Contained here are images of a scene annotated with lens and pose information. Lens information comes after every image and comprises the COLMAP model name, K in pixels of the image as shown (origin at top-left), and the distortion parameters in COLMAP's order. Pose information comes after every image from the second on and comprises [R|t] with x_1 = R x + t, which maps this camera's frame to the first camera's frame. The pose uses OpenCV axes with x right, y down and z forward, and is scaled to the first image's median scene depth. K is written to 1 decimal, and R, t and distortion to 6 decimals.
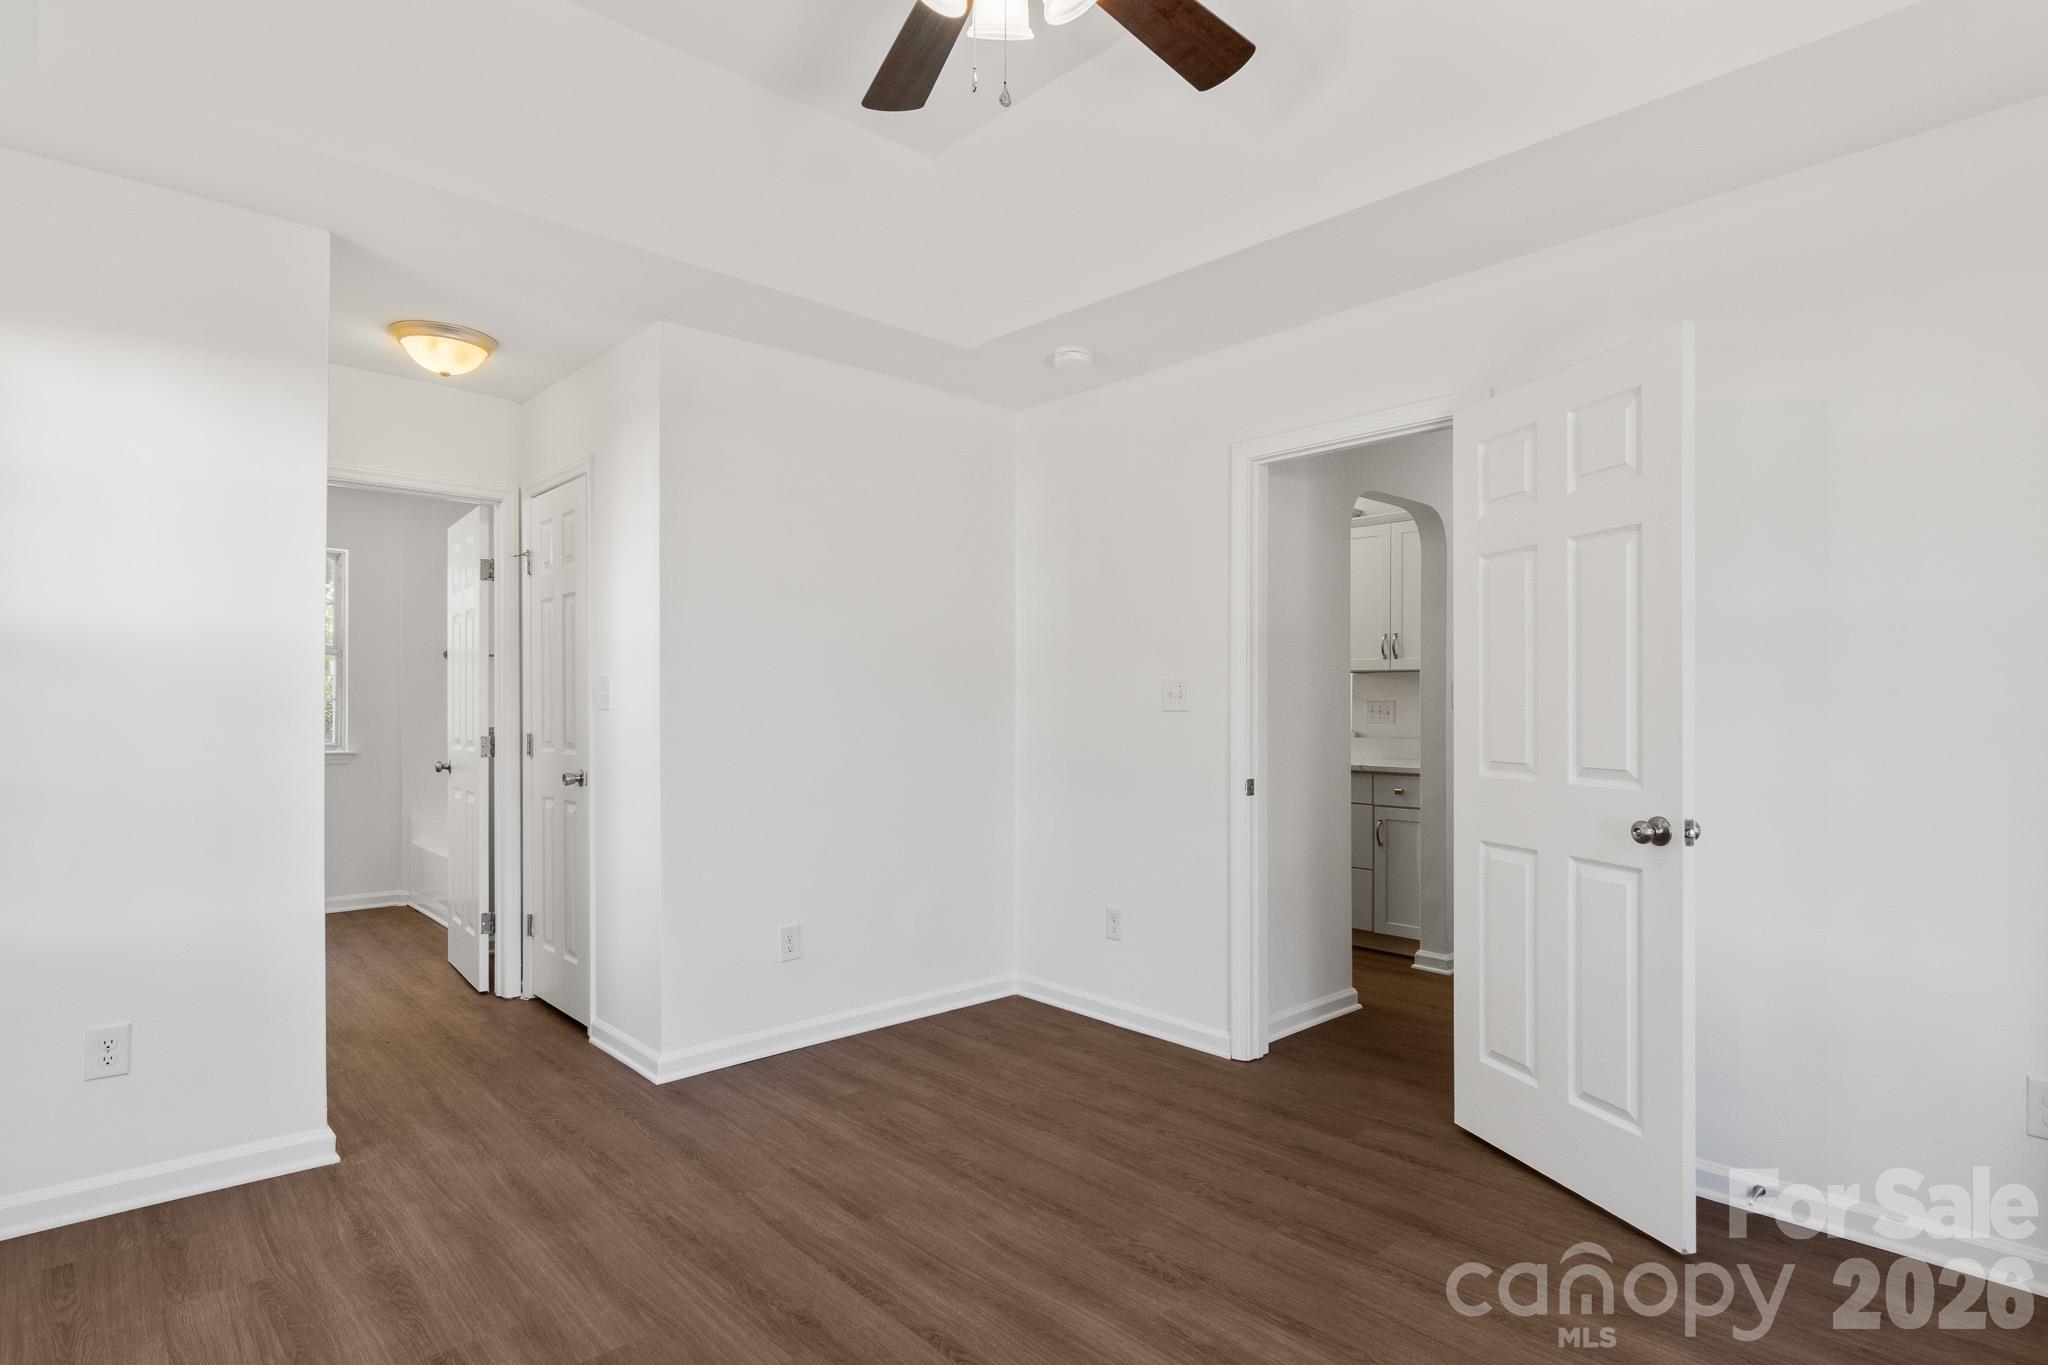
lens RADIAL K [[1057.2, 0, 1031.9], [0, 1057.2, 693.9], [0, 0, 1]] dist [-0.001898, 0.001161]
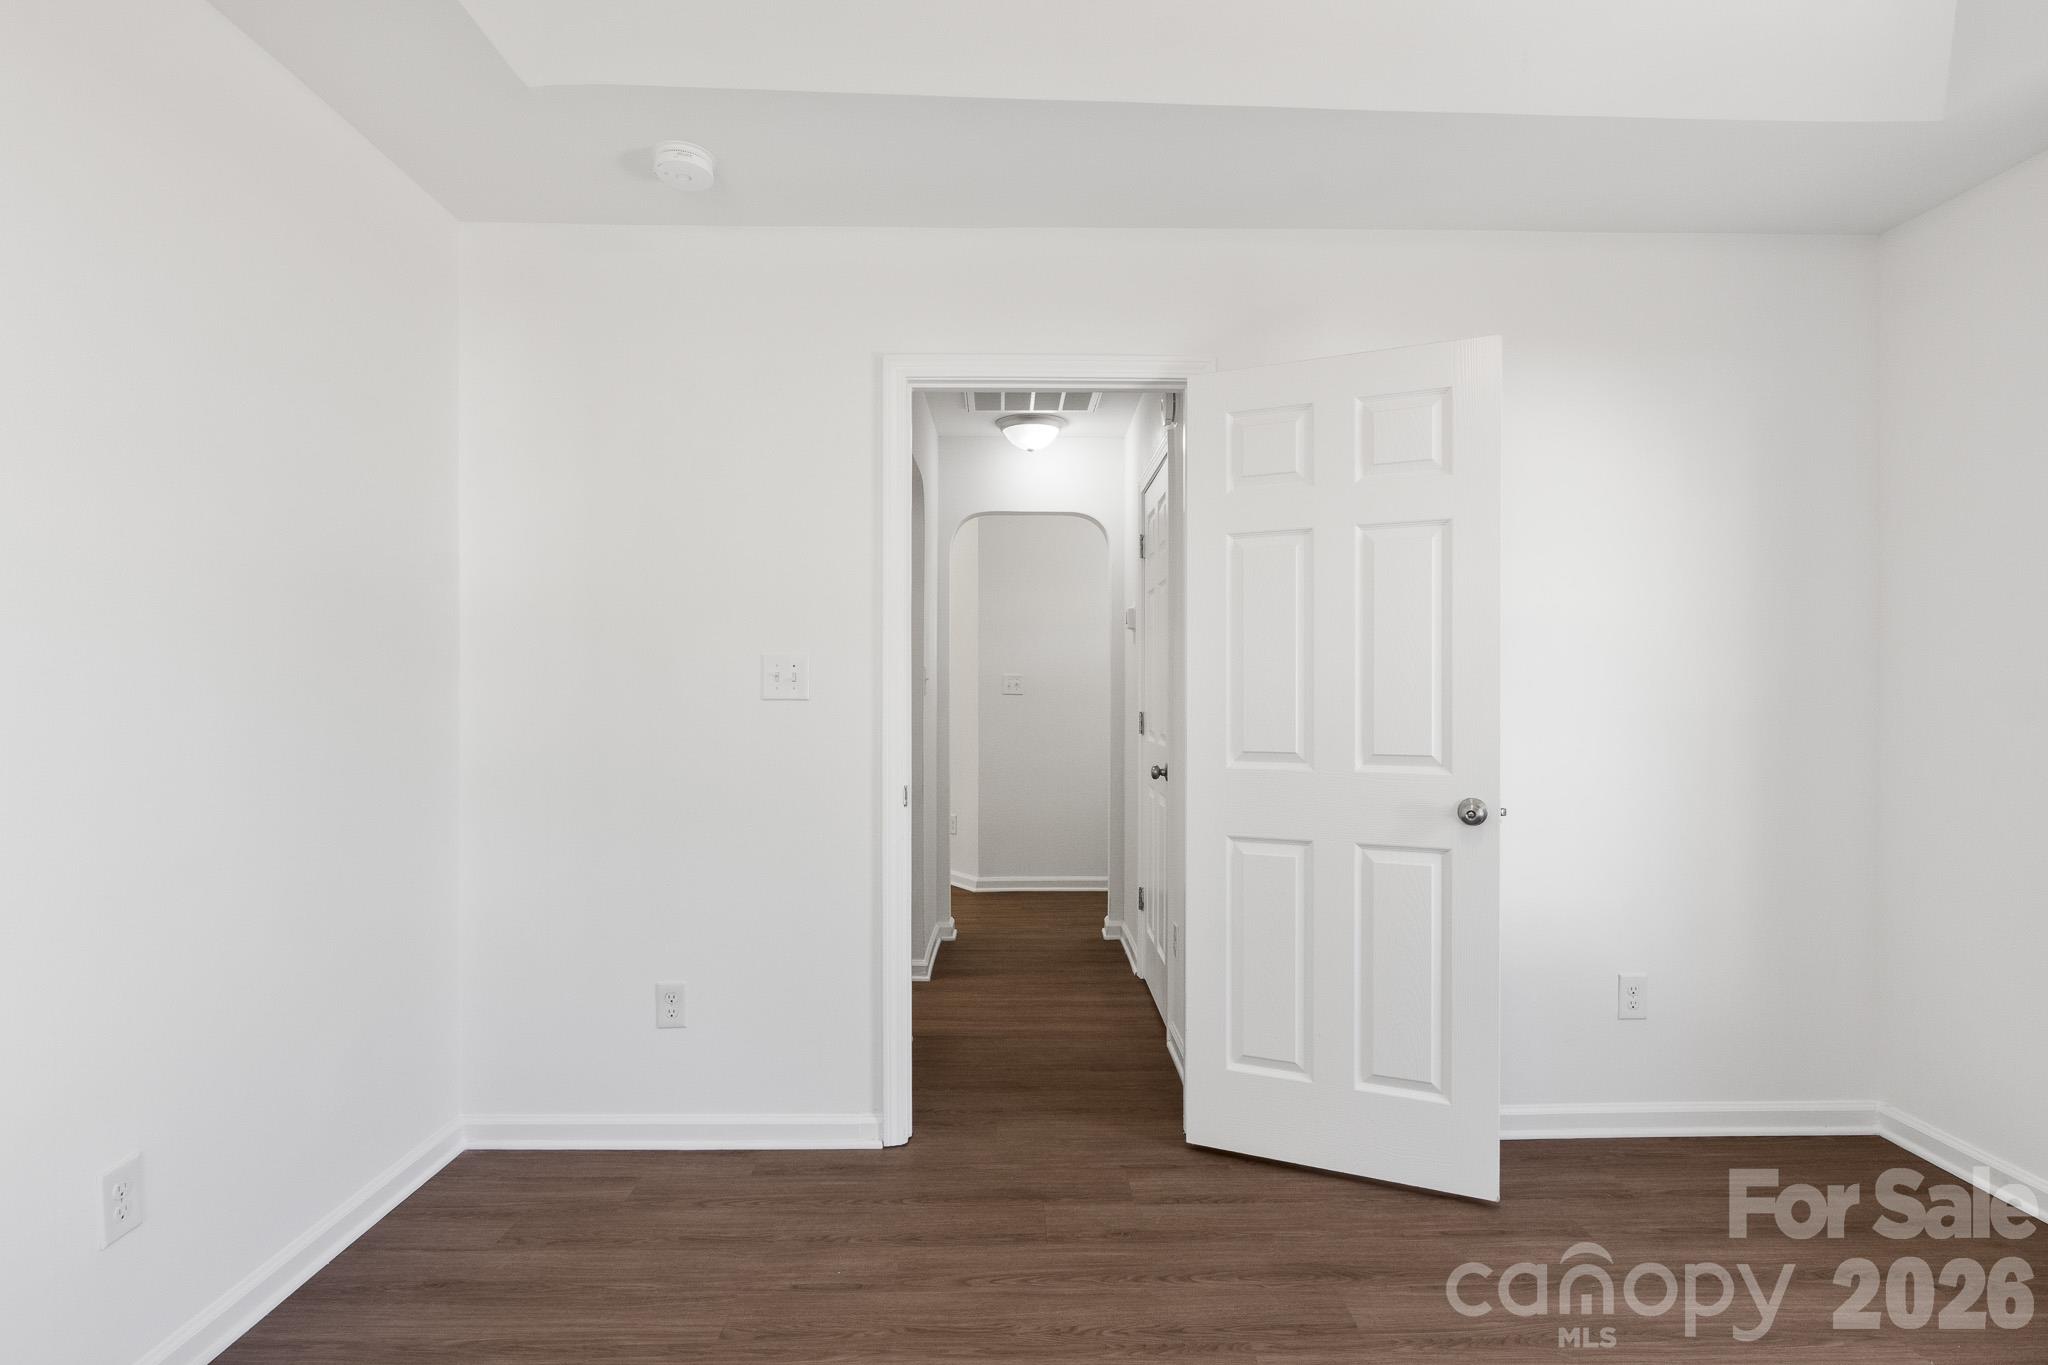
lens RADIAL K [[1057.2, 0, 1031.9], [0, 1057.2, 693.9], [0, 0, 1]] dist [-0.001898, 0.001161]
pose [[0.664157, 0.001706, 0.747591, -0.390016], [-0.010307, 0.999923, 0.006874, 0.007015], [-0.747522, -0.012271, 0.664124, 0.496046]]
